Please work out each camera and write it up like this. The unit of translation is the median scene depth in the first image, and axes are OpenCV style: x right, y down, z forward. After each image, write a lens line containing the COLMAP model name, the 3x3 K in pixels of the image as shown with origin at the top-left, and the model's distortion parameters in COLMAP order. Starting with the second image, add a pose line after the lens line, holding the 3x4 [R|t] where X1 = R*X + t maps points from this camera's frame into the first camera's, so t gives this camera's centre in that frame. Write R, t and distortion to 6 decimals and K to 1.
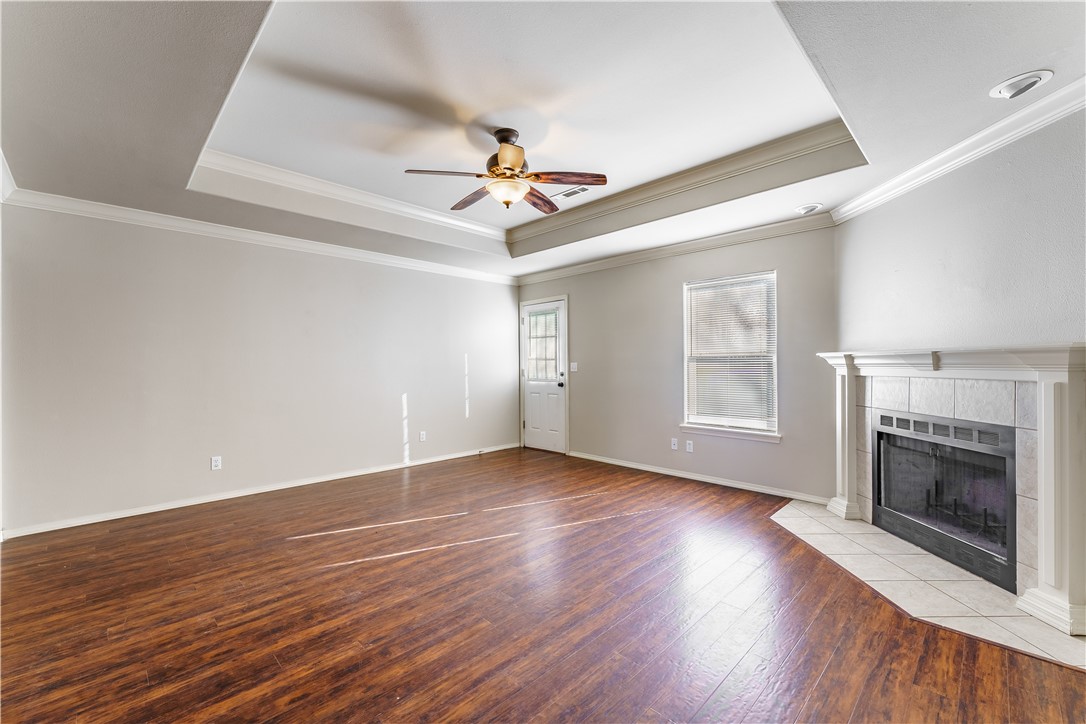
lens RADIAL K [[443.5, 0, 543.0], [0, 443.5, 362.0], [0, 0, 1]] dist [0.007891, -0.000256]
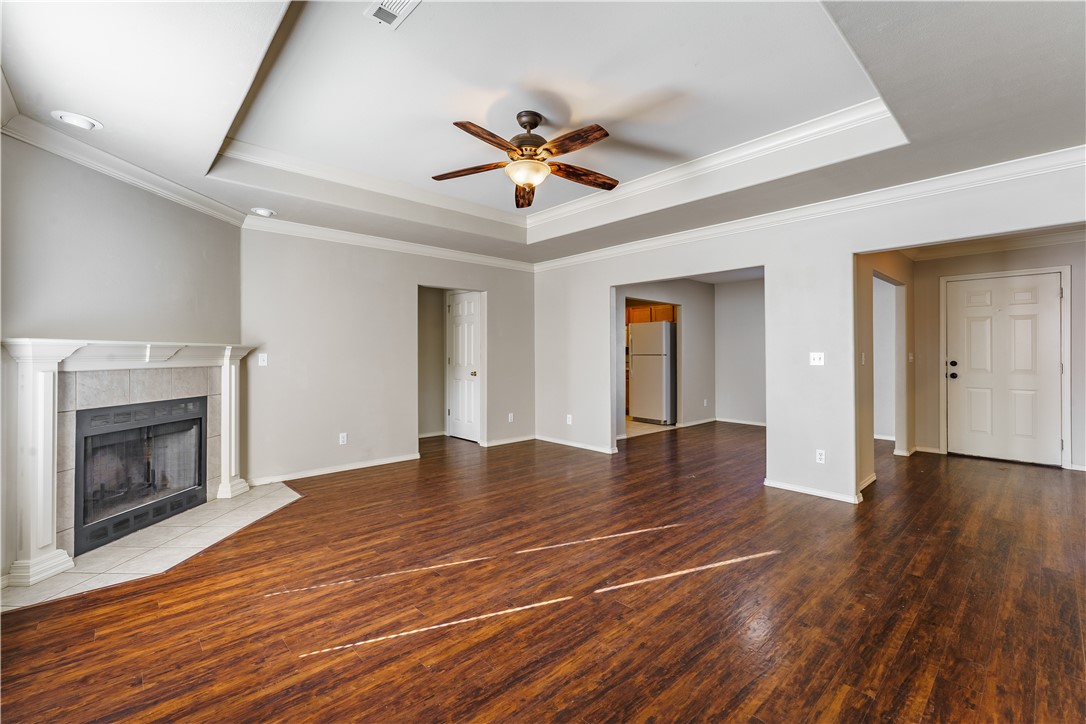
lens RADIAL K [[470.2, 0, 542.1], [0, 470.2, 357.6], [0, 0, 1]] dist [-0.001794, 0.000317]
pose [[-0.999164, 0.006990, 0.040282, -0.158116], [0.007066, 0.999973, 0.001757, 0.012886], [-0.040268, 0.002040, -0.999187, 2.117979]]
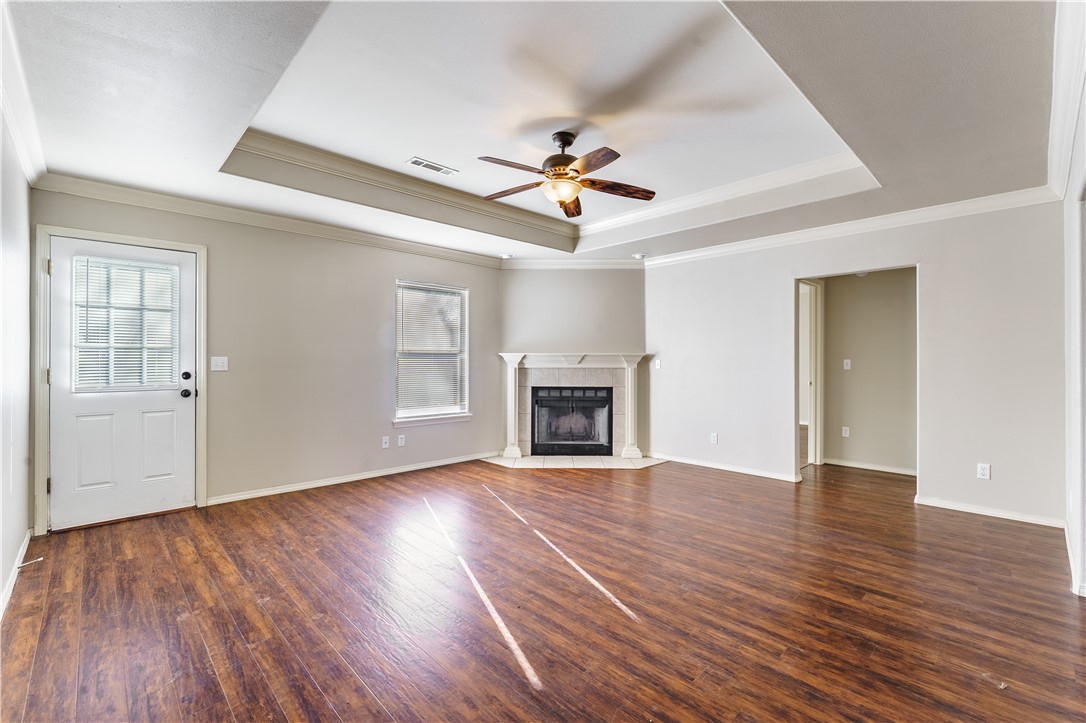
lens RADIAL K [[470.2, 0, 542.1], [0, 470.2, 357.1], [0, 0, 1]] dist [-0.001794, 0.000317]
pose [[0.024496, 0.013216, 0.999613, -1.232171], [-0.006715, 0.999892, -0.013055, 0.015437], [-0.999677, -0.006392, 0.024582, 1.072632]]
